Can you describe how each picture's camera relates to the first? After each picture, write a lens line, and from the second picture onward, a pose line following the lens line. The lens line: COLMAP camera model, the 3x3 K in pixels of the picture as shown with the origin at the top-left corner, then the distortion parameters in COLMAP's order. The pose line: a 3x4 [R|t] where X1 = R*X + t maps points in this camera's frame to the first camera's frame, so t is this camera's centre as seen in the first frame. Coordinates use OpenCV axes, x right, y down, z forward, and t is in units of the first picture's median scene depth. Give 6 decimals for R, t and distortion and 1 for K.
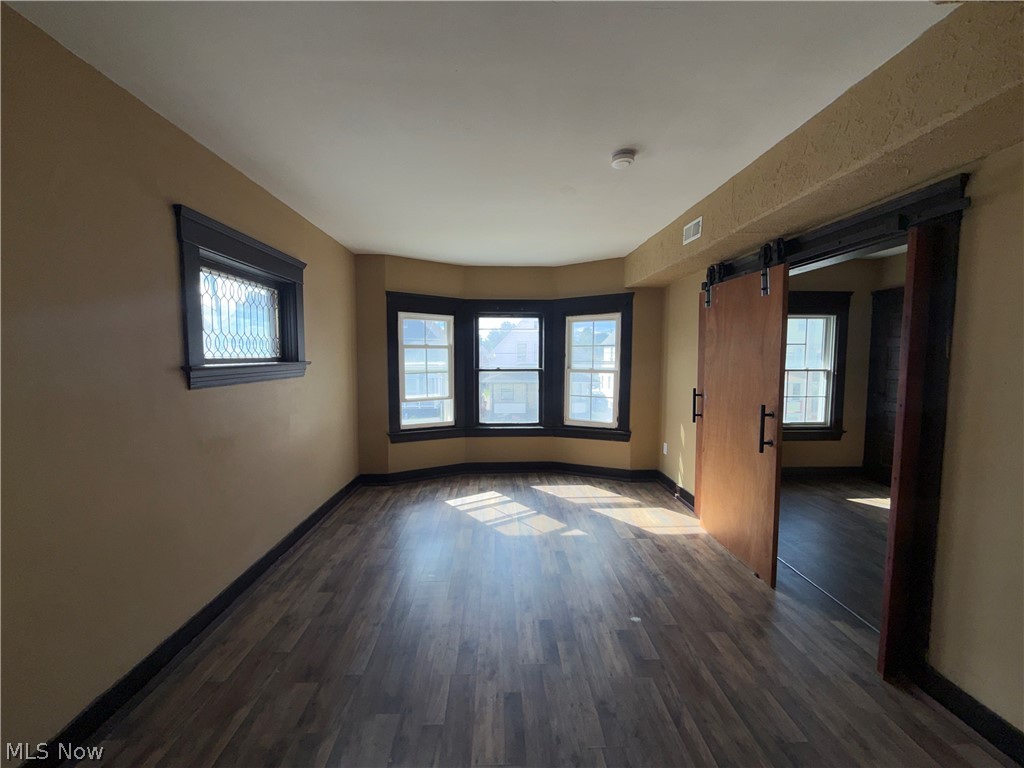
lens RADIAL K [[408.1, 0, 510.1], [0, 408.1, 383.3], [0, 0, 1]] dist [0.000031, -0.000470]
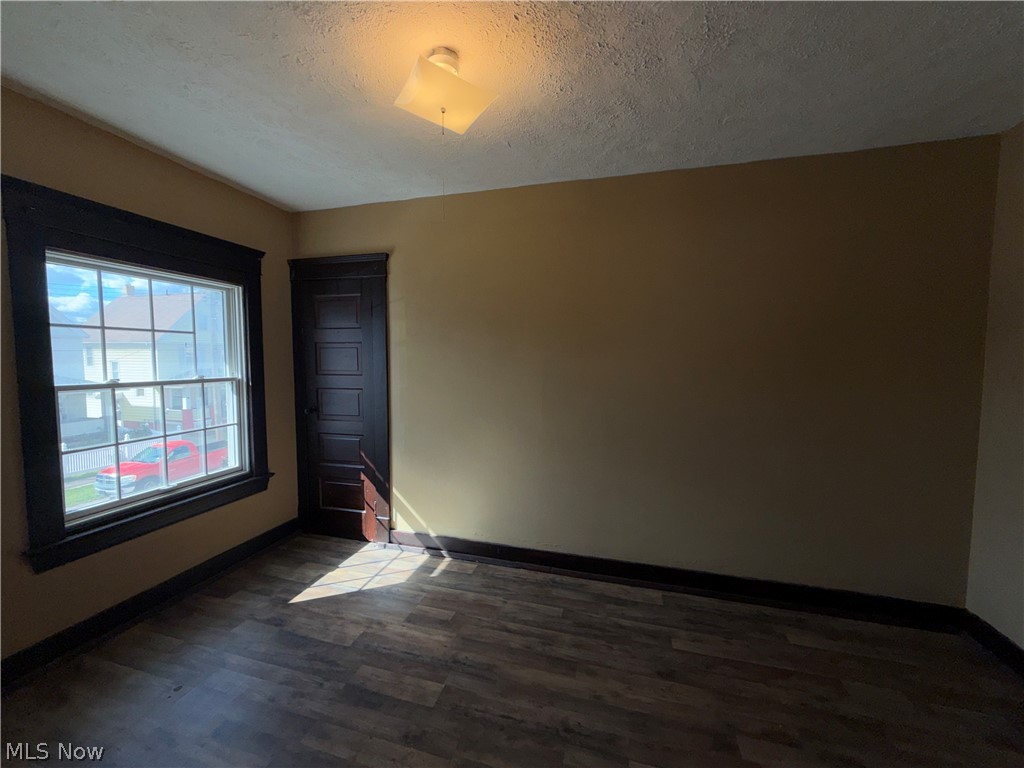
lens RADIAL K [[408.1, 0, 510.1], [0, 408.1, 383.3], [0, 0, 1]] dist [0.000031, -0.000470]
pose [[0.310862, -0.062519, 0.948397, 0.343584], [0.065408, 0.996876, 0.044276, -0.026215], [-0.948202, 0.048269, 0.313980, 0.444481]]
